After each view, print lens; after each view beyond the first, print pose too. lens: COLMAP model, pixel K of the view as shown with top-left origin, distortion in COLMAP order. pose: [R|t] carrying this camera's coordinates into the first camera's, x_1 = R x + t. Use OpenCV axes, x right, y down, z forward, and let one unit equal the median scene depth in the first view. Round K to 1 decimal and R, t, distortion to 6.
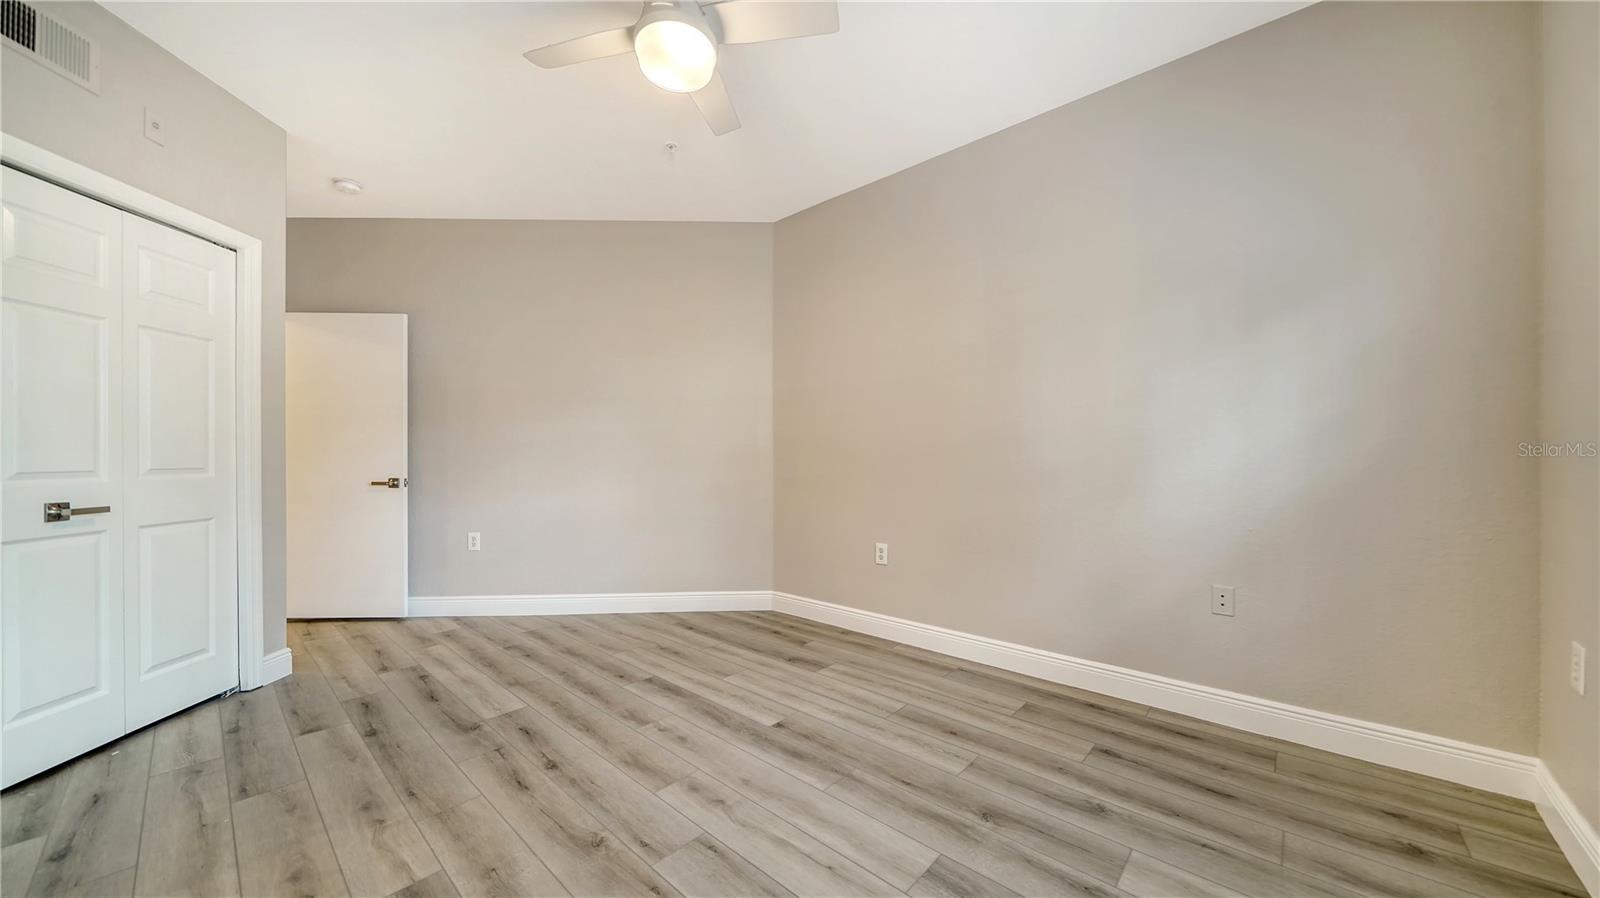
lens RADIAL K [[556.7, 0, 797.5], [0, 556.7, 453.6], [0, 0, 1]] dist [-0.001377, -0.000013]
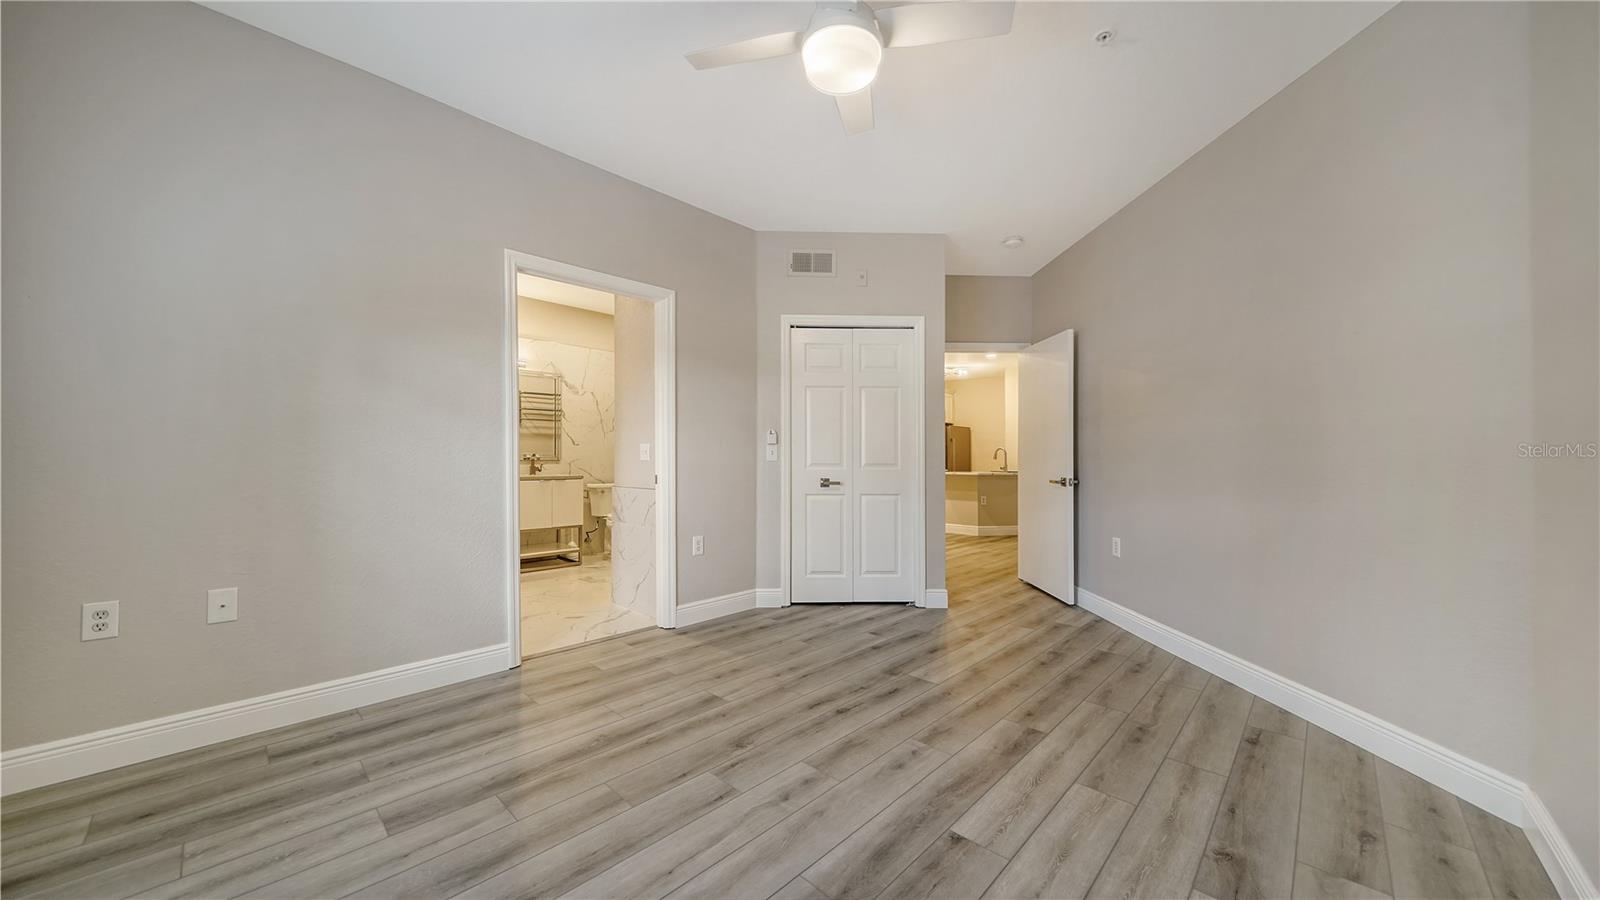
lens RADIAL K [[556.7, 0, 797.5], [0, 556.7, 454.6], [0, 0, 1]] dist [-0.001377, -0.000013]
pose [[-0.027152, -0.002093, -0.999629, 0.599071], [-0.002086, 0.999996, -0.002037, 0.001571], [0.999629, 0.002030, -0.027157, 0.719147]]
